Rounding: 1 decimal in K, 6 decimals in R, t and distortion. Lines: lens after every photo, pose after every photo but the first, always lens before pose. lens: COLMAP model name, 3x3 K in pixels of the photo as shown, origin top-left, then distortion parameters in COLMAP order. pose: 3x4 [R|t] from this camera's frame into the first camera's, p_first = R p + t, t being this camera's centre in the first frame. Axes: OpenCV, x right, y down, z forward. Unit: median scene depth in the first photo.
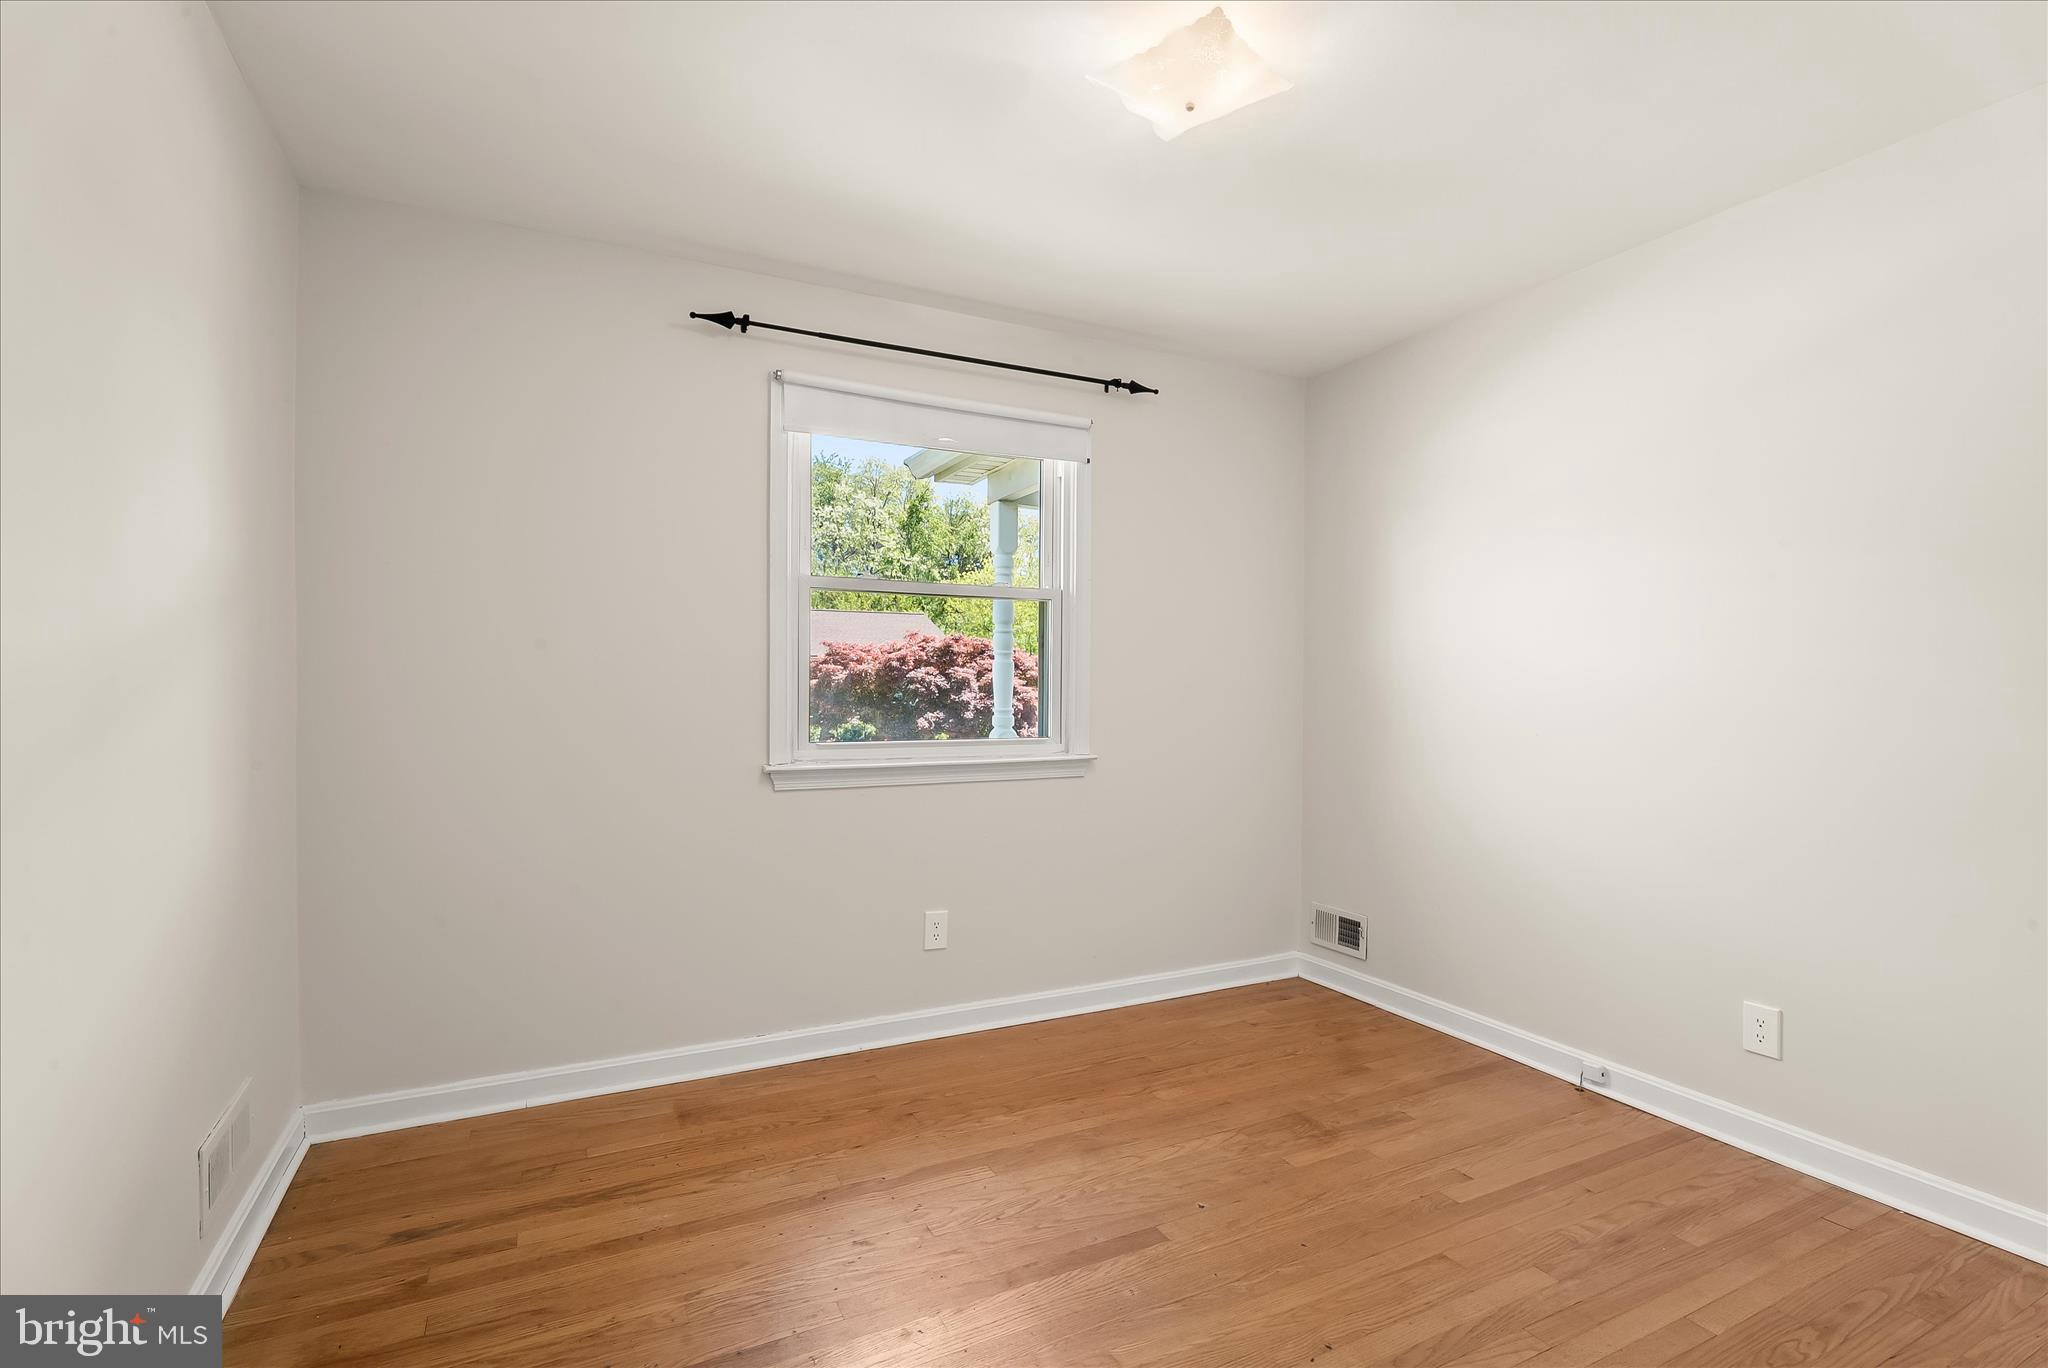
lens RADIAL K [[941.6, 0, 1019.0], [0, 941.6, 699.1], [0, 0, 1]] dist [0.005988, -0.000120]
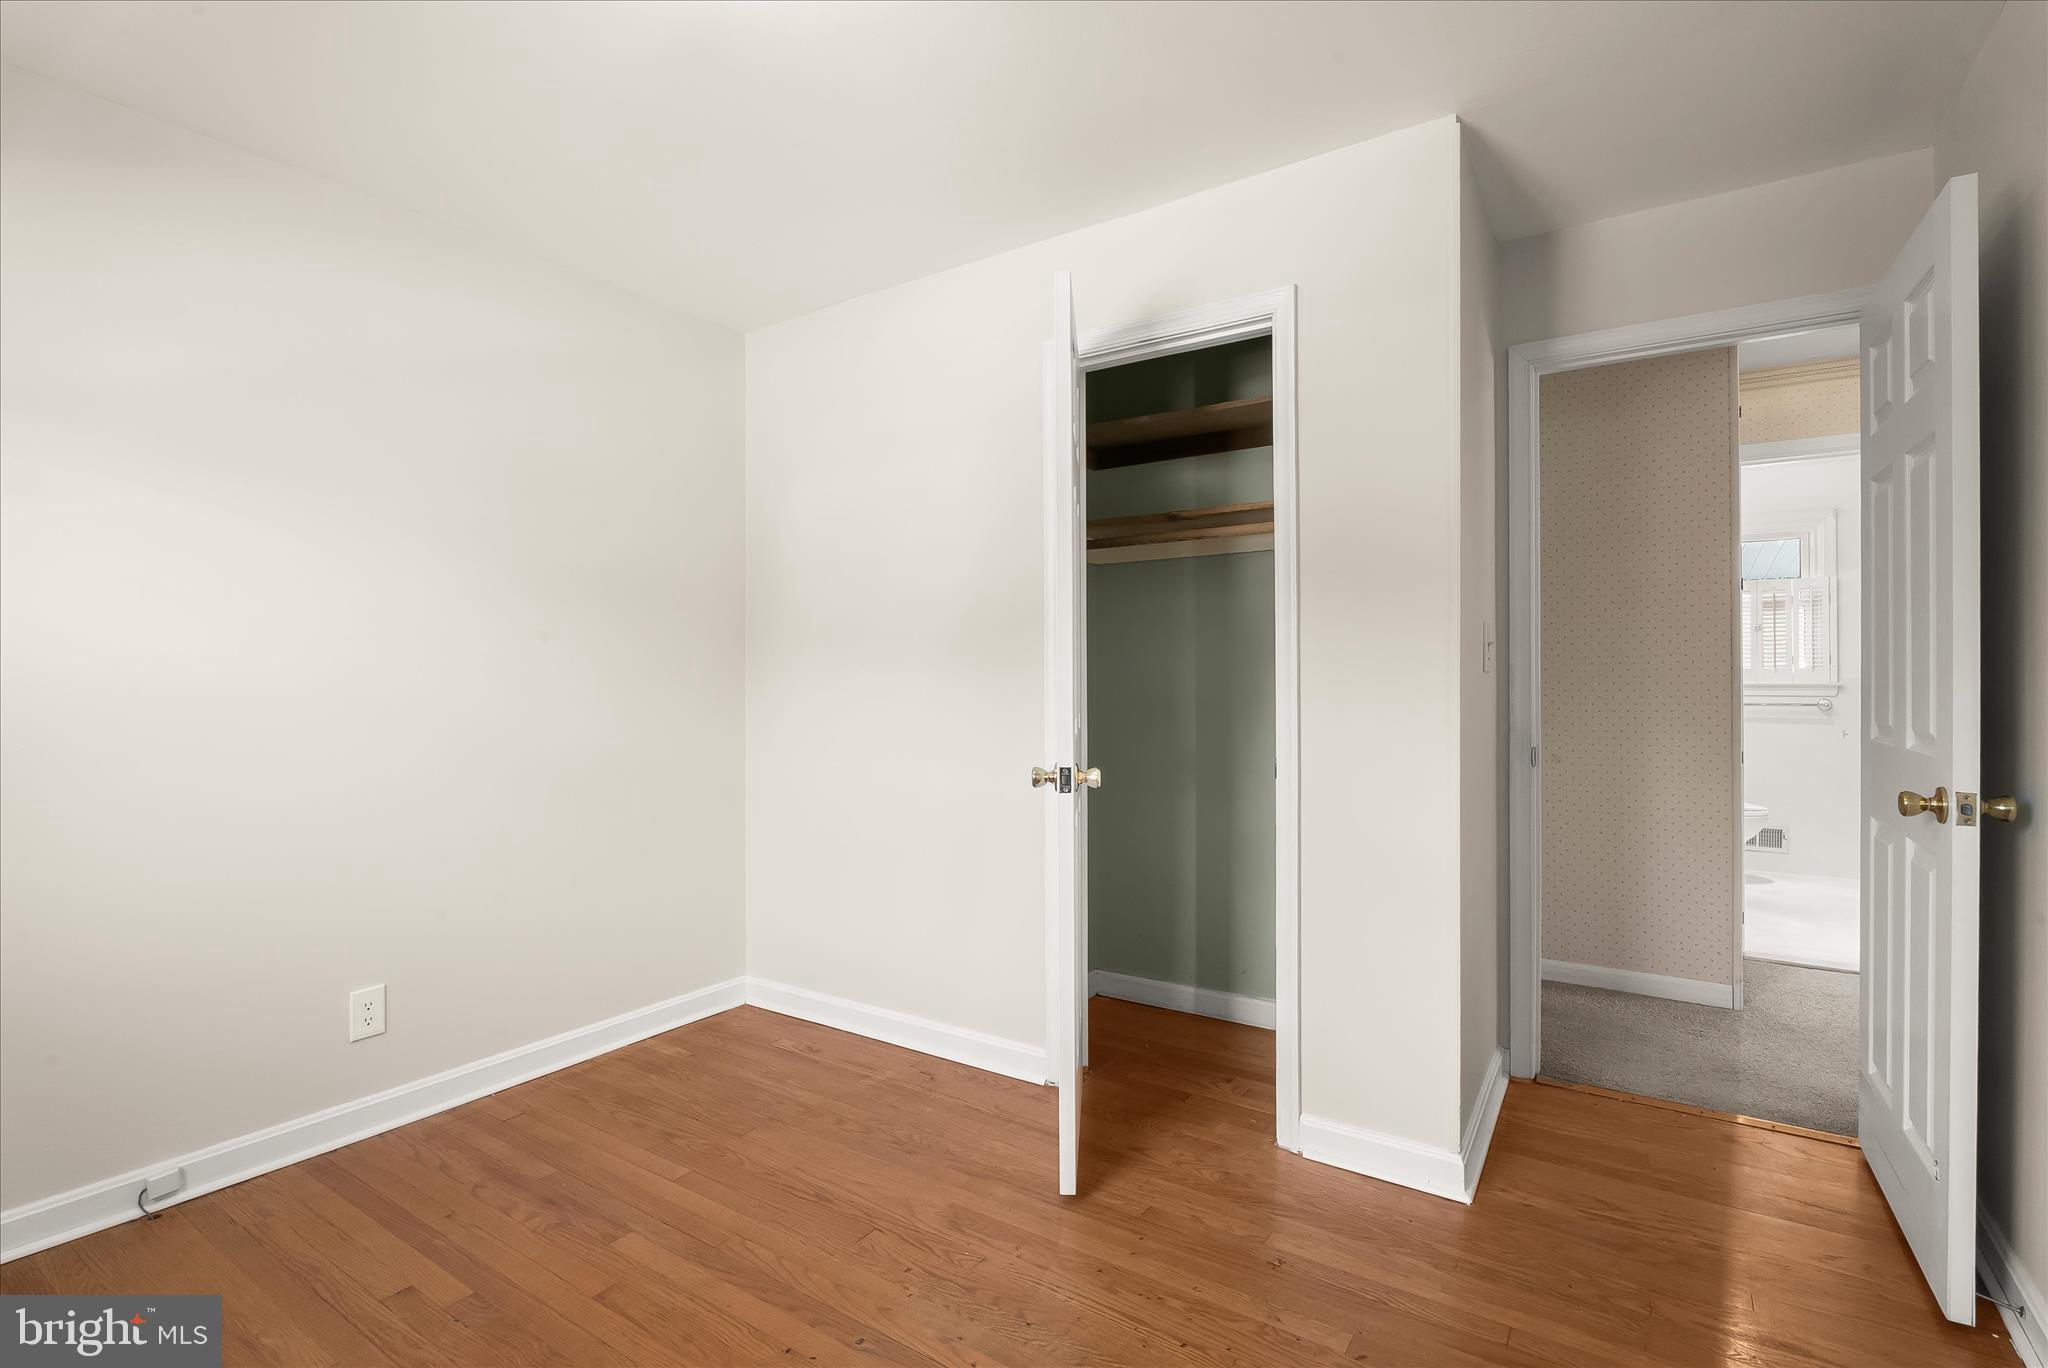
lens RADIAL K [[941.6, 0, 1029.7], [0, 941.6, 690.0], [0, 0, 1]] dist [0.005988, -0.000120]
pose [[-0.496311, -0.001693, 0.868143, -0.498185], [0.007767, 0.999949, 0.006391, 0.002916], [-0.868110, 0.009915, -0.496273, 0.986130]]
